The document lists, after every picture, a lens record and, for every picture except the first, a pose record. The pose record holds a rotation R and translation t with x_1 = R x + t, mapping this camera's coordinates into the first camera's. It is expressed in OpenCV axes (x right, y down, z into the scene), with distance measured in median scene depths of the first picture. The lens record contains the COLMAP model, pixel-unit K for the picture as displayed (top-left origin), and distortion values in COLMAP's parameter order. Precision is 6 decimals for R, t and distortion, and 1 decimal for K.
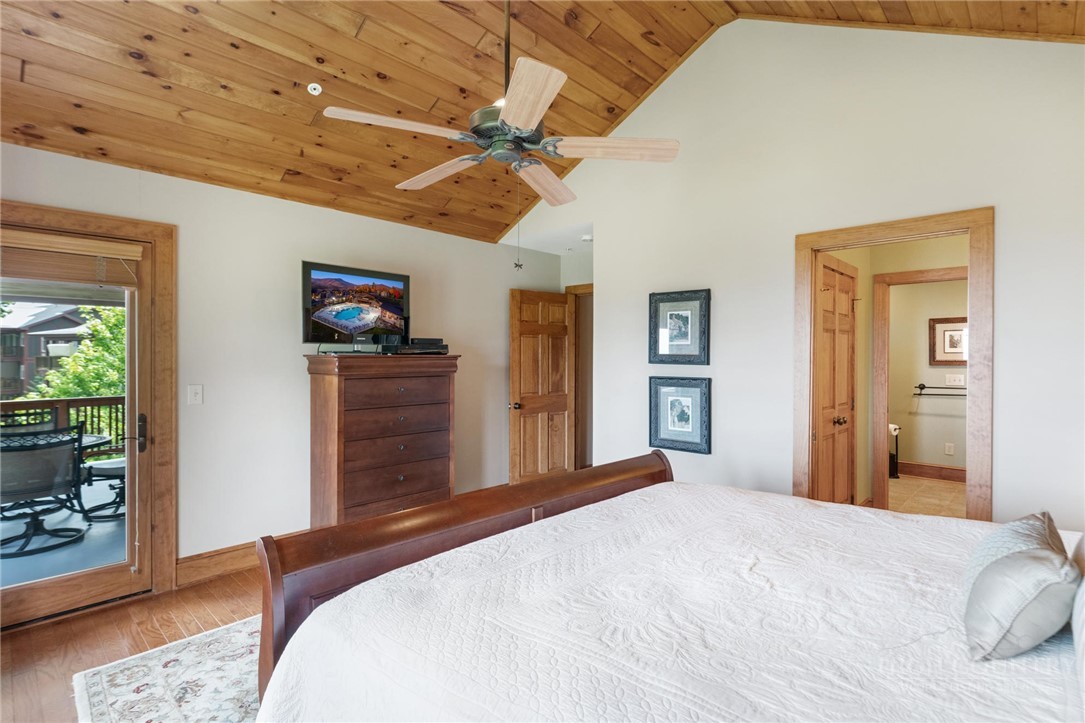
lens RADIAL K [[541.0, 0, 542.5], [0, 541.0, 361.5], [0, 0, 1]] dist [0.000032, 0.000006]
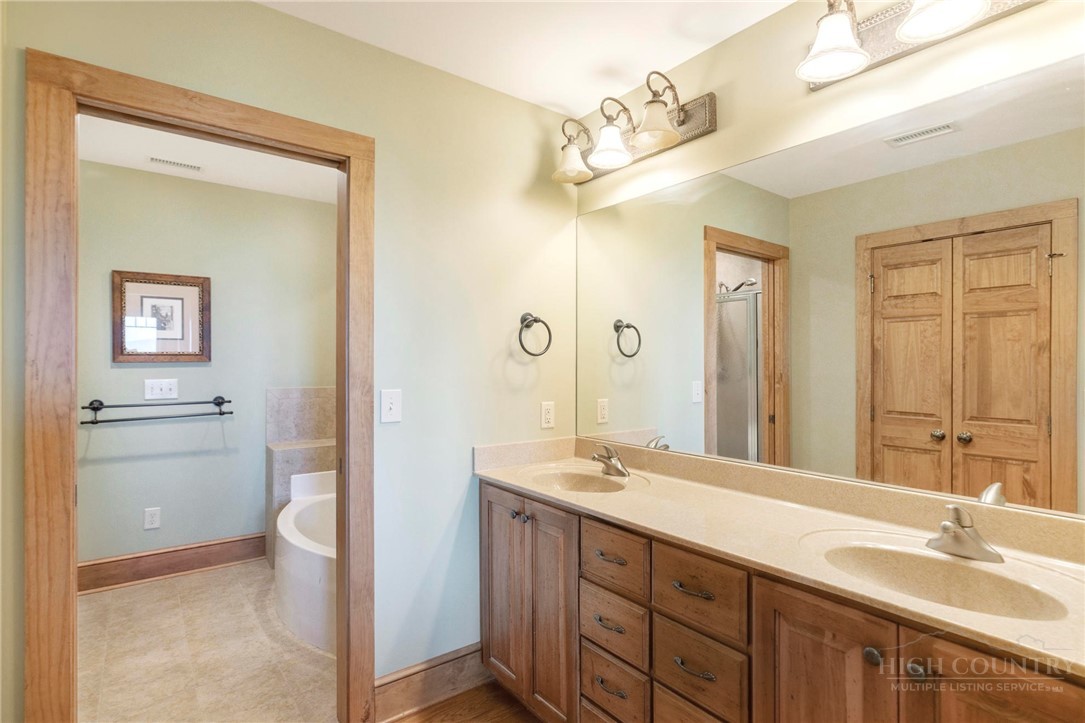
lens RADIAL K [[541.0, 0, 542.5], [0, 541.0, 361.5], [0, 0, 1]] dist [0.000032, 0.000006]
pose [[0.168374, -0.004722, 0.985712, 0.285693], [0.004950, 0.999980, 0.003945, 0.006185], [-0.985711, 0.004215, 0.168394, 0.520809]]
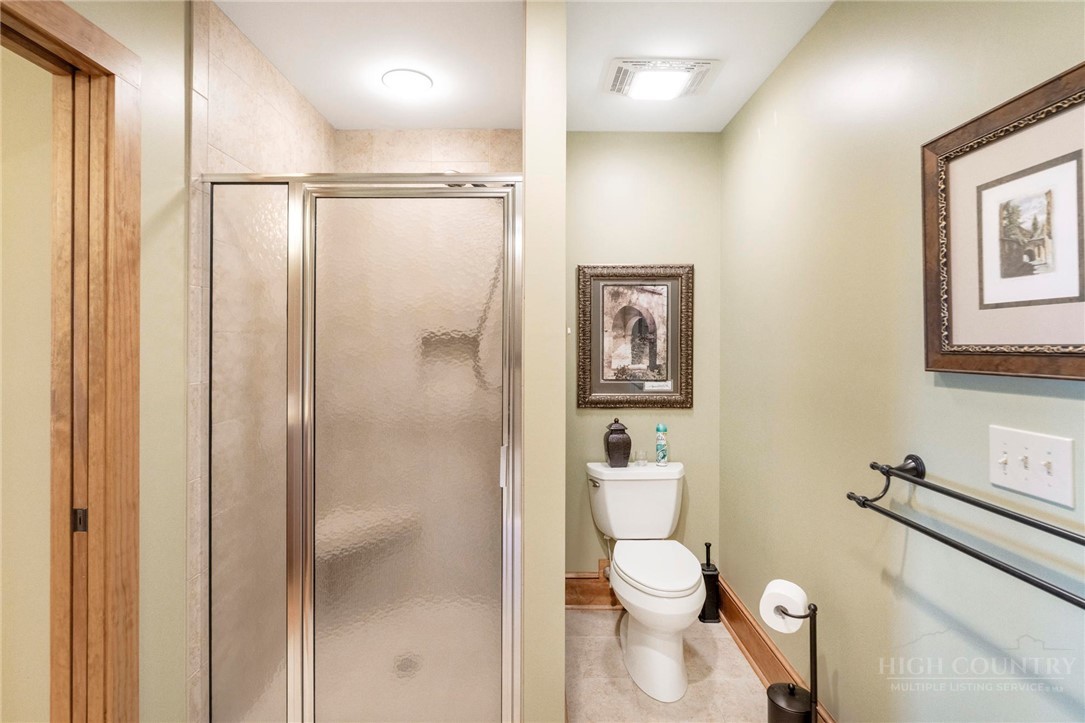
lens RADIAL K [[541.0, 0, 542.5], [0, 541.0, 361.5], [0, 0, 1]] dist [0.000032, 0.000006]
pose [[0.688854, 0.015603, -0.724732, 0.763457], [-0.006817, 0.999864, 0.015046, 0.000891], [0.724868, -0.005425, 0.688866, 0.752560]]
